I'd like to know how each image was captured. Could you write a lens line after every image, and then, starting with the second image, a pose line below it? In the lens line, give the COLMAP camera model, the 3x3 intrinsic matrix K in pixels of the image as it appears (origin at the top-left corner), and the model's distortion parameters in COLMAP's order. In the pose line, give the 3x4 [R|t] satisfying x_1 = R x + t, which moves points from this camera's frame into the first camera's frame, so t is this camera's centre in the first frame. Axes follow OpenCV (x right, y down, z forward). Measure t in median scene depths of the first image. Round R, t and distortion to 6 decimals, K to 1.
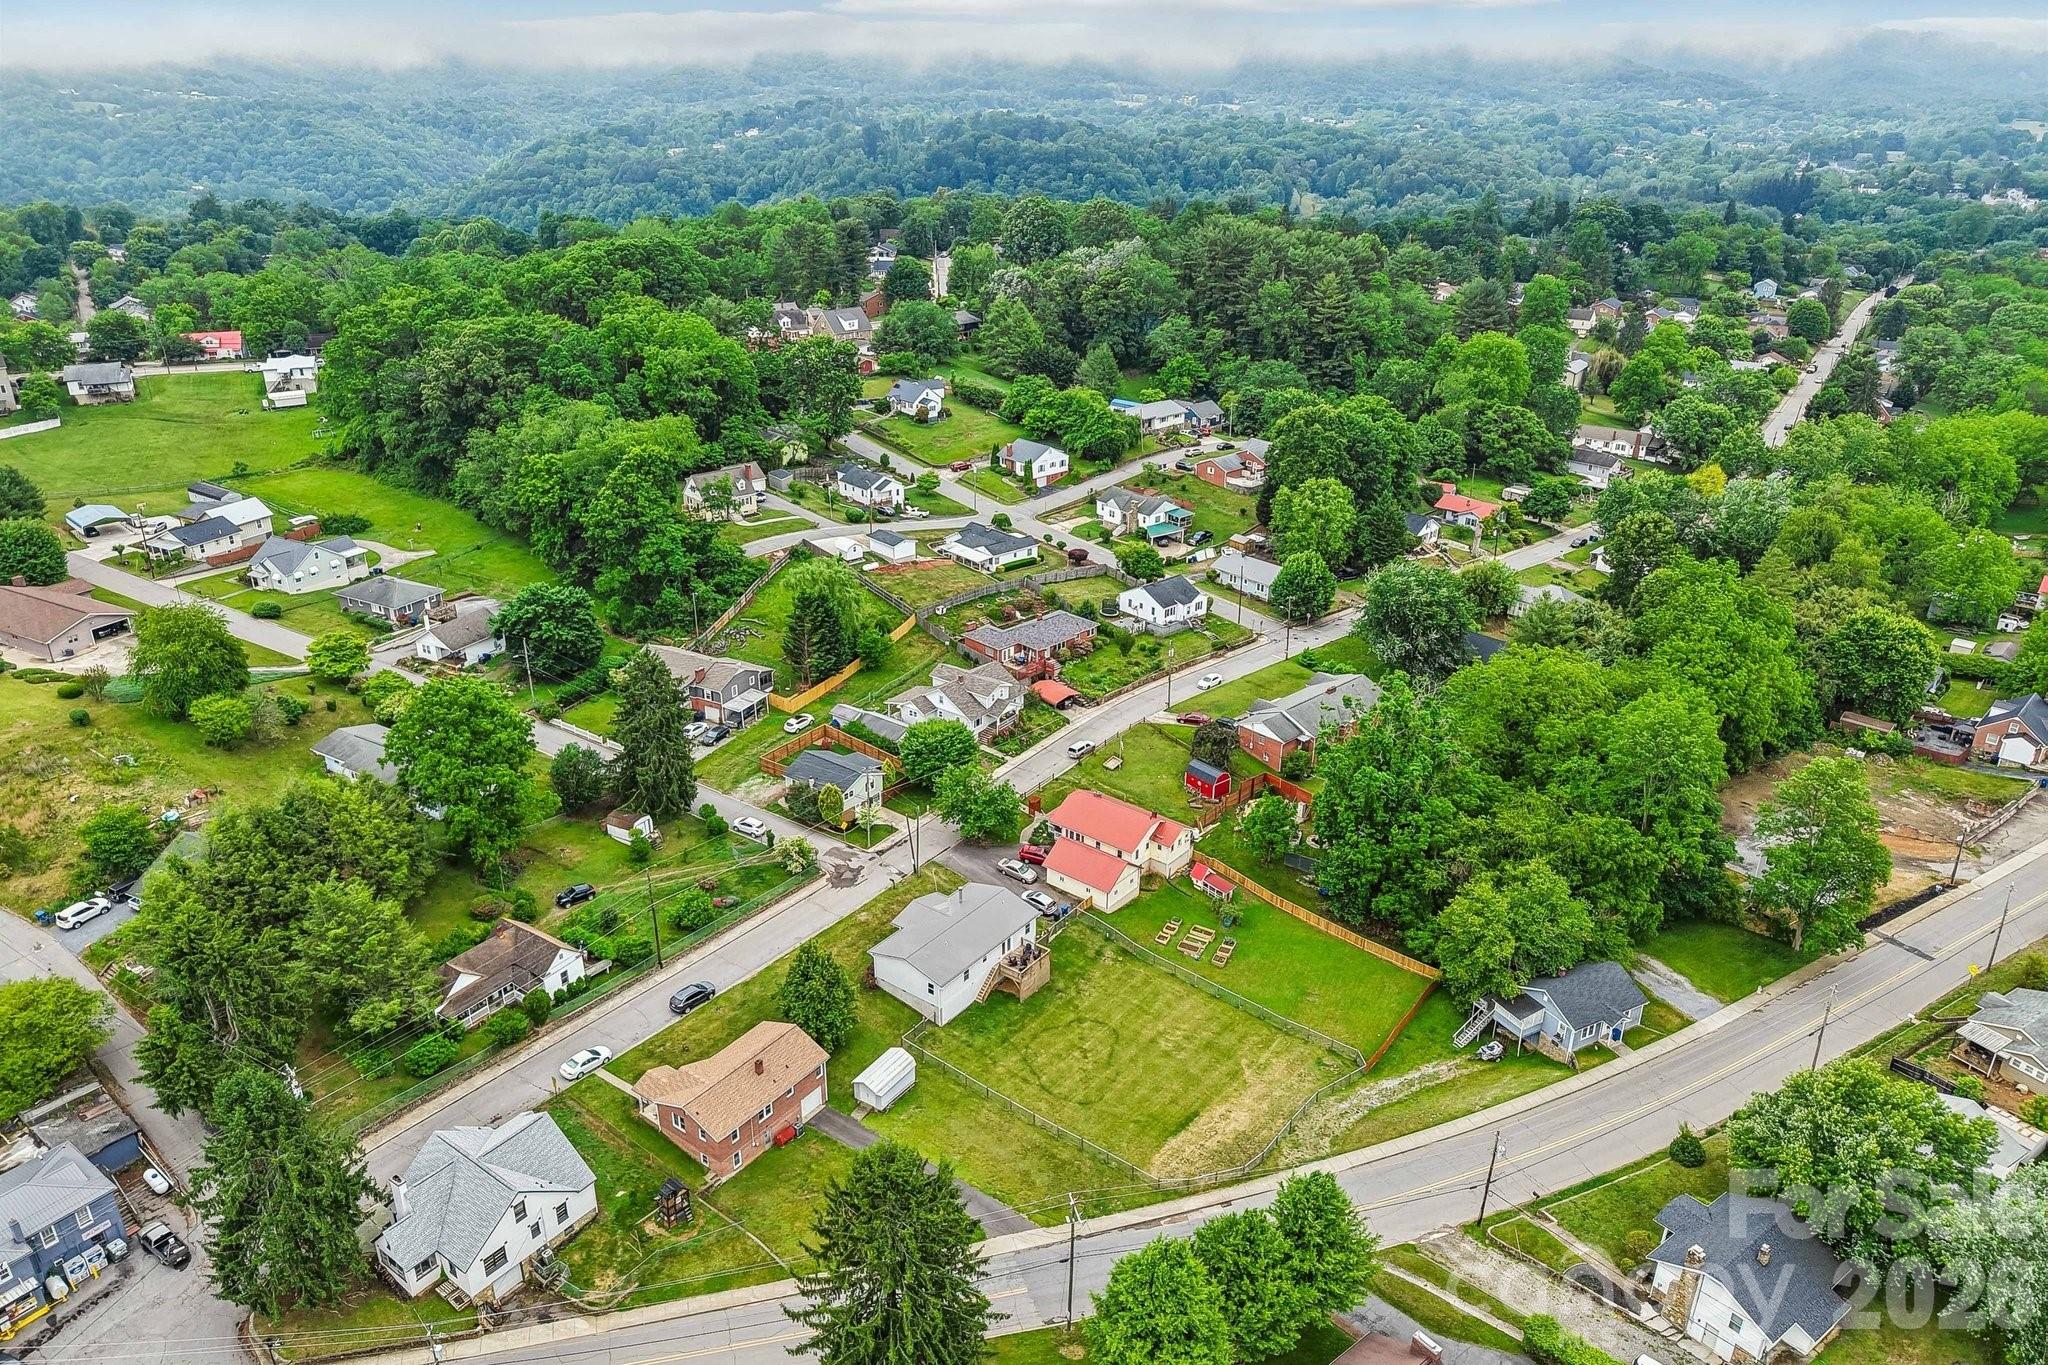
lens RADIAL K [[1386.8, 0, 1005.2], [0, 1386.8, 677.4], [0, 0, 1]] dist [0.006138, -0.007840]
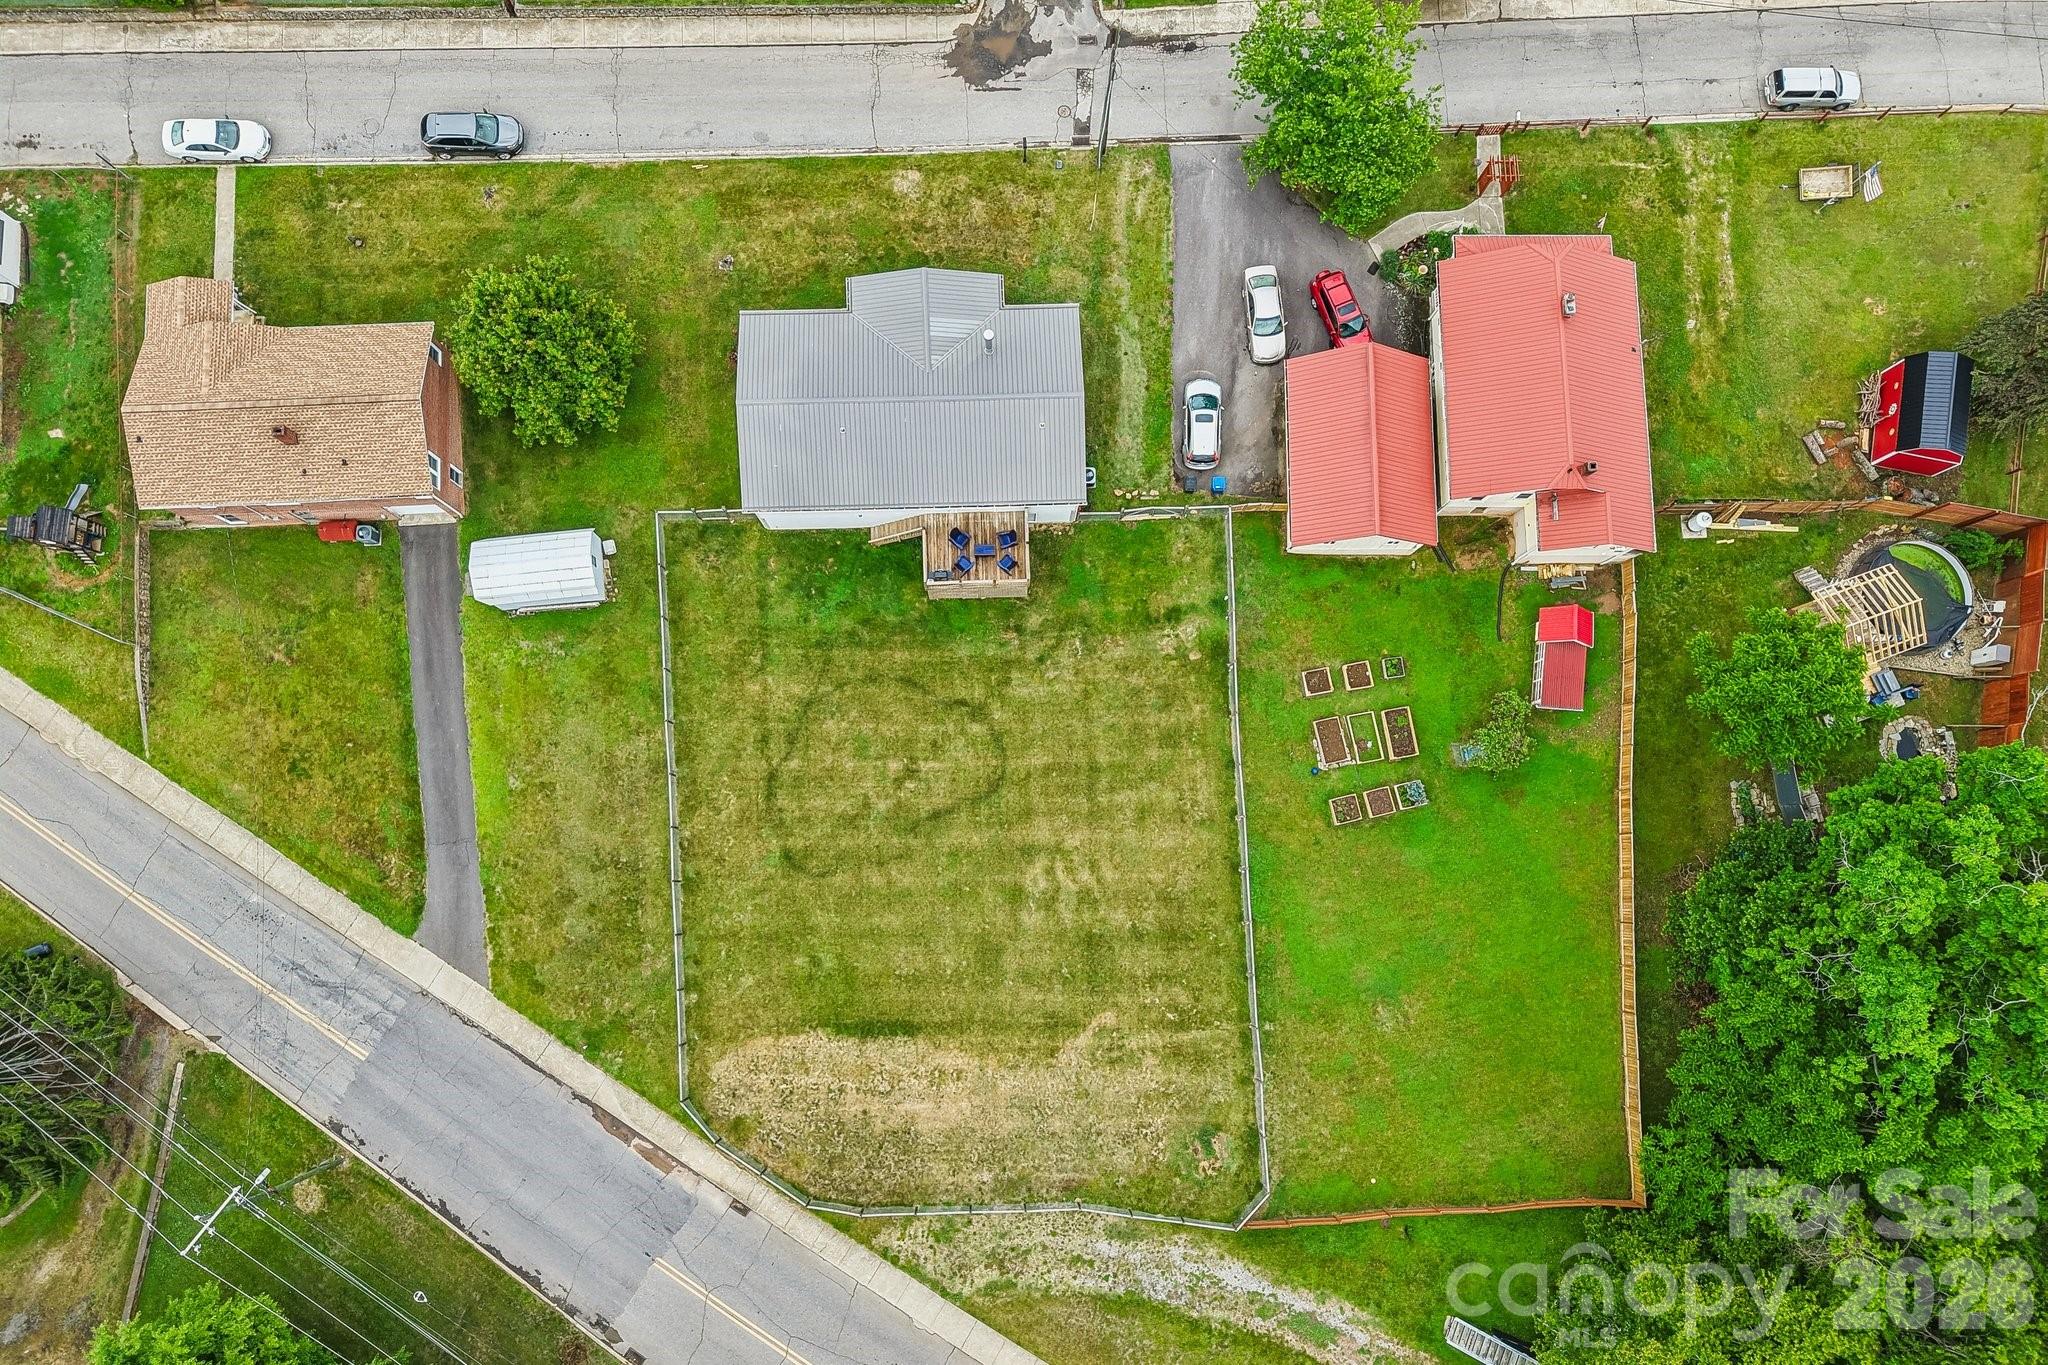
lens RADIAL K [[1386.8, 0, 1005.2], [0, 1386.8, 677.4], [0, 0, 1]] dist [0.006138, -0.007840]
pose [[0.639360, 0.760942, -0.110390, 0.109718], [-0.322766, 0.395911, 0.859696, -0.194785], [0.697883, -0.514025, 0.498736, 0.786887]]
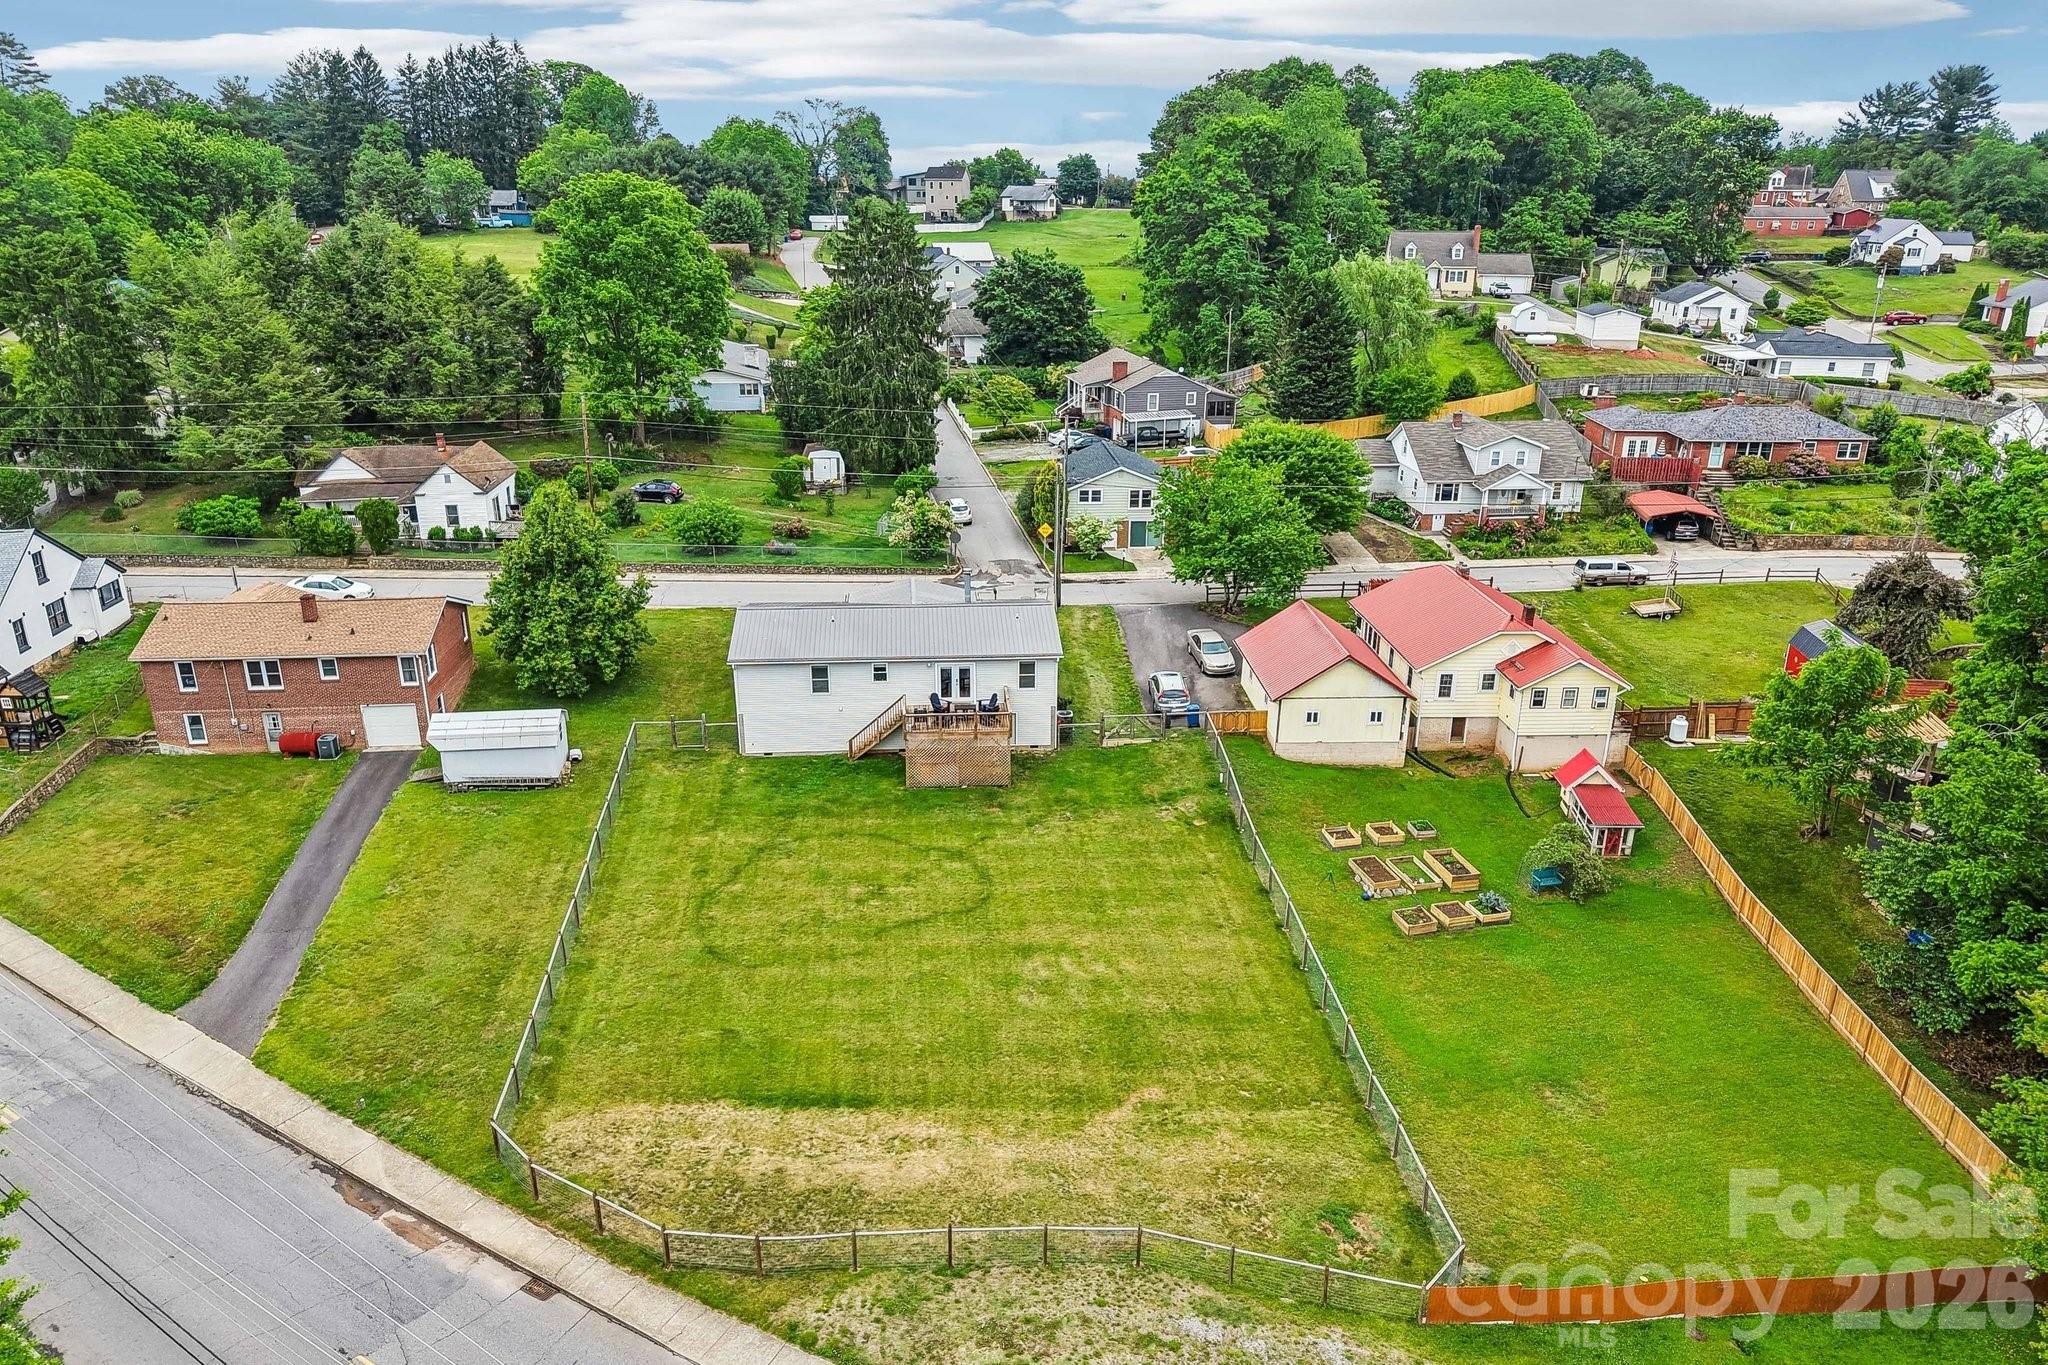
lens RADIAL K [[1386.8, 0, 1005.2], [0, 1386.8, 677.4], [0, 0, 1]] dist [0.006138, -0.007840]
pose [[0.665111, 0.255044, -0.701840, 0.361581], [-0.306766, 0.950218, 0.054591, 0.171642], [0.680824, 0.178991, 0.710240, 0.715512]]
